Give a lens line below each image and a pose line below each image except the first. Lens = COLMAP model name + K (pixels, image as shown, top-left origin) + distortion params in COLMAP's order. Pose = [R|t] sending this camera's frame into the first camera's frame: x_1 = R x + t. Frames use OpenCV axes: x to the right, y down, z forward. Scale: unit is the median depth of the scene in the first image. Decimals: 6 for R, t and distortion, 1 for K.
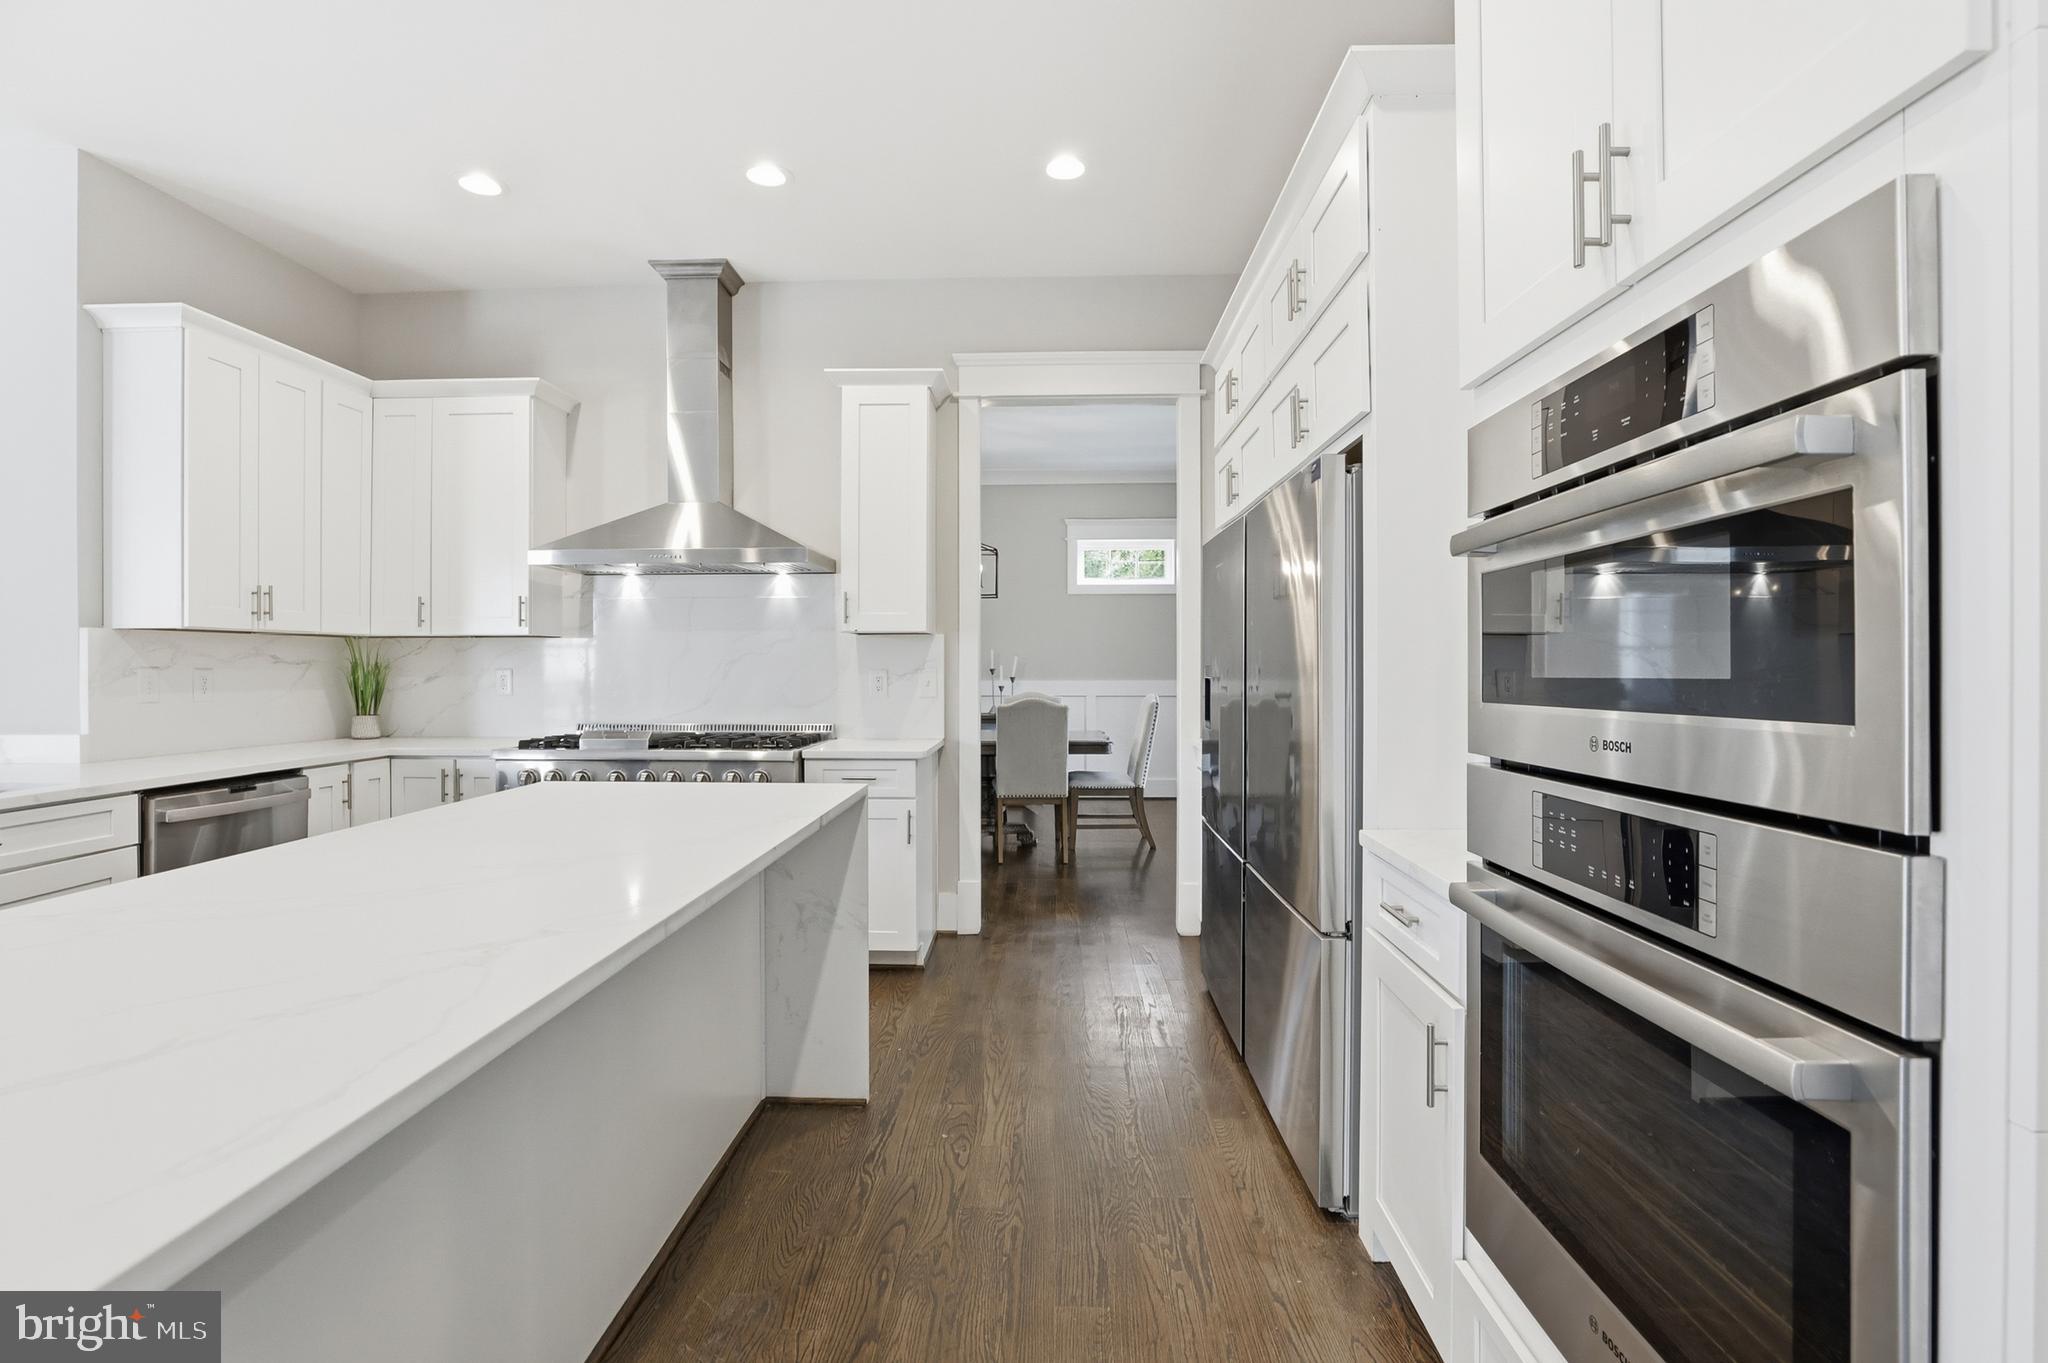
lens RADIAL K [[940.2, 0, 1022.4], [0, 940.2, 672.1], [0, 0, 1]] dist [-0.024391, 0.000588]
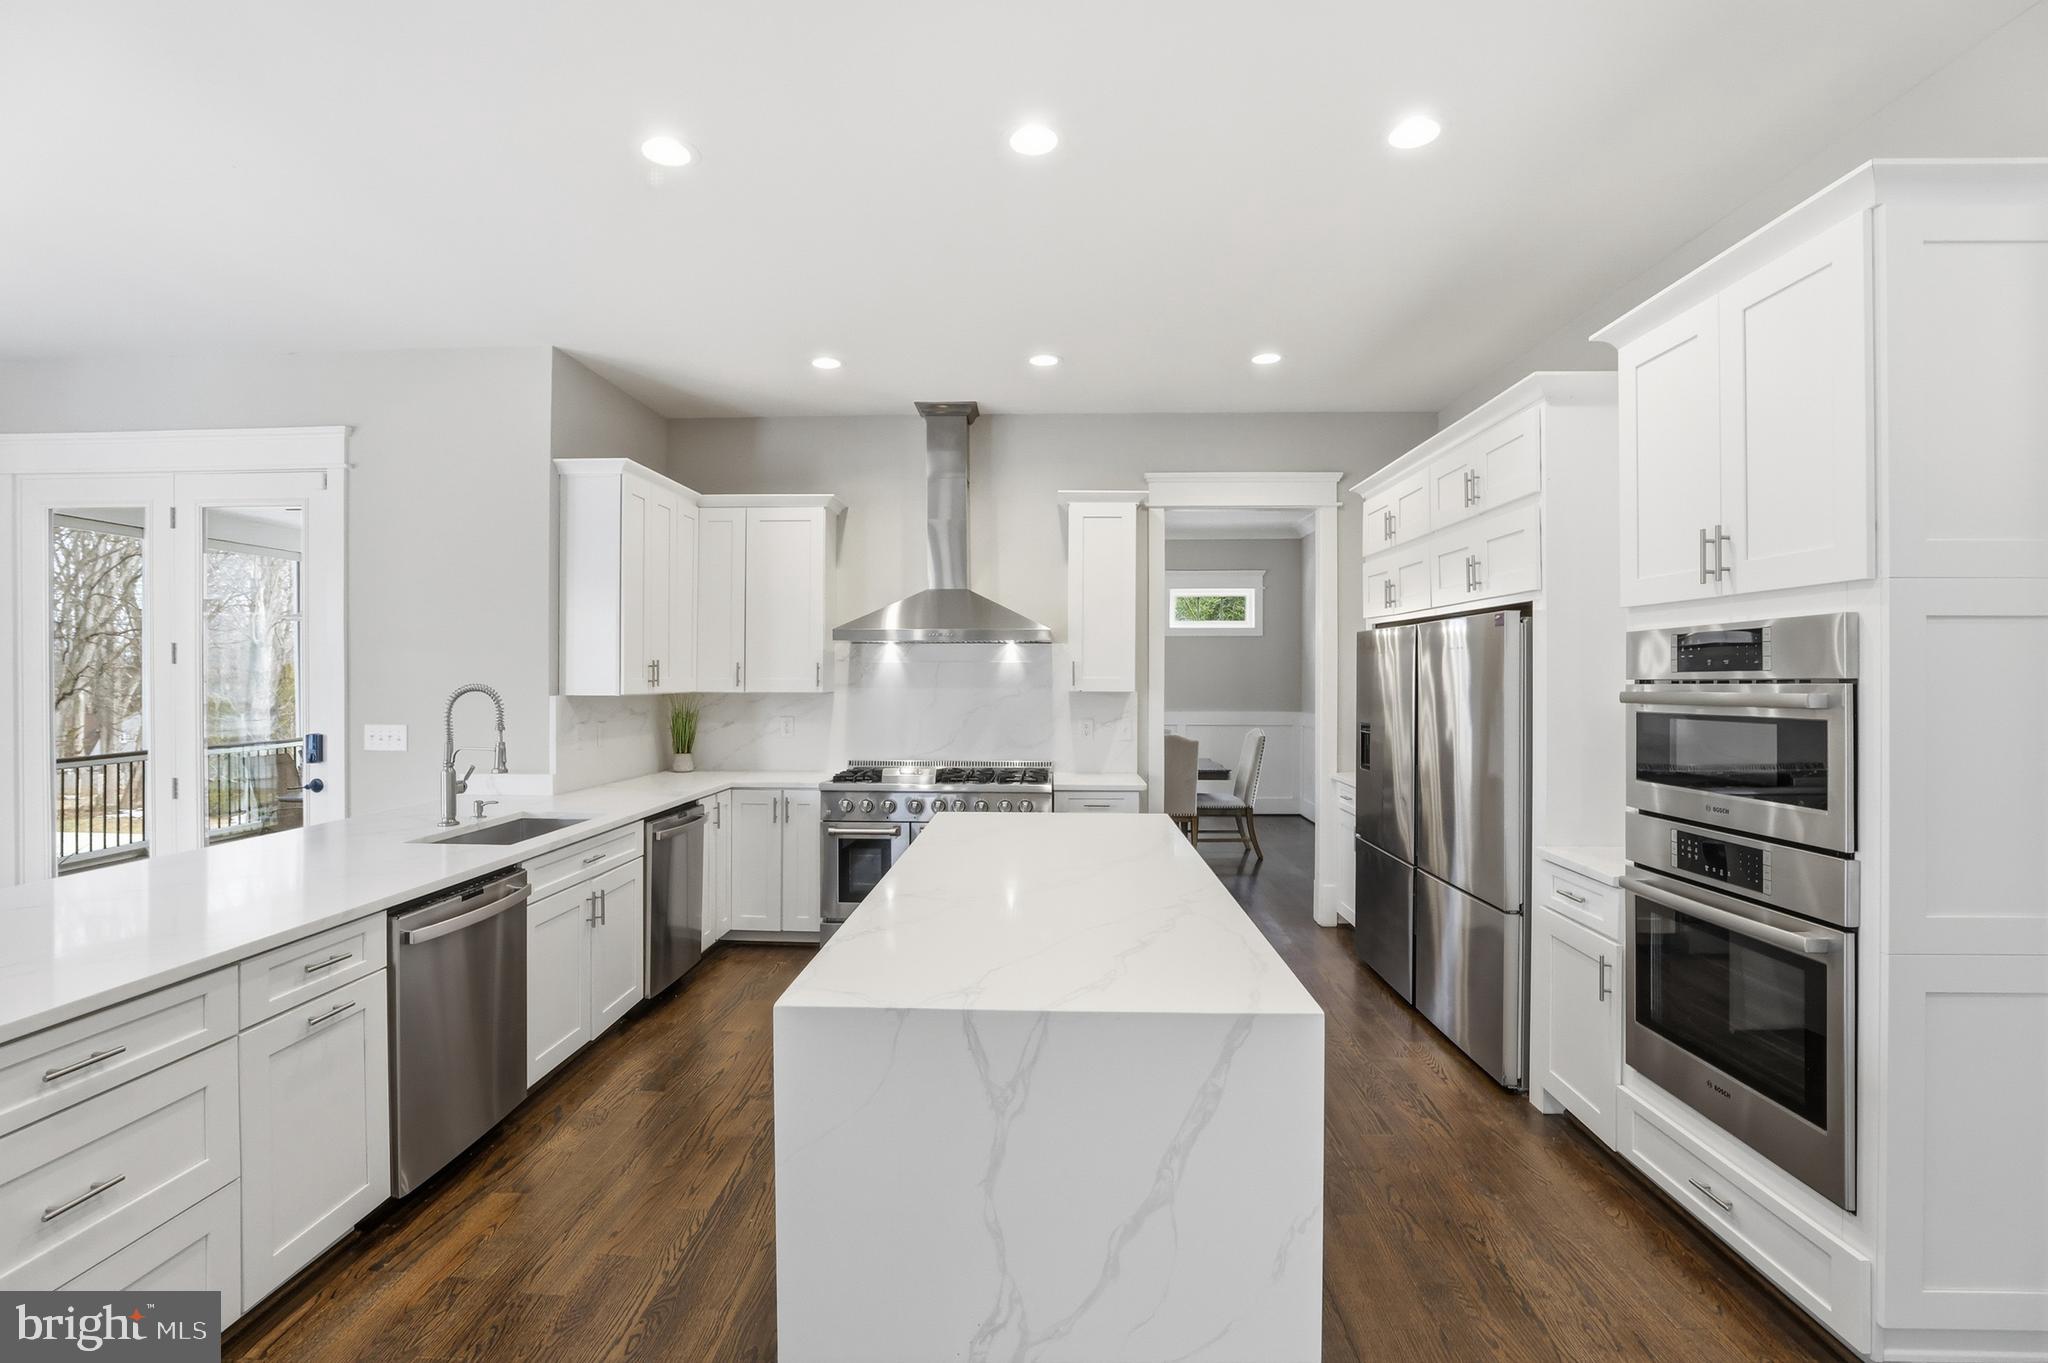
lens RADIAL K [[944.8, 0, 1014.1], [0, 944.8, 674.8], [0, 0, 1]] dist [-0.025261, 0.000456]
pose [[0.999991, 0.002058, -0.003777, -0.393947], [-0.002083, 0.999976, -0.006586, -0.085923], [0.003763, 0.006594, 0.999971, -0.462778]]
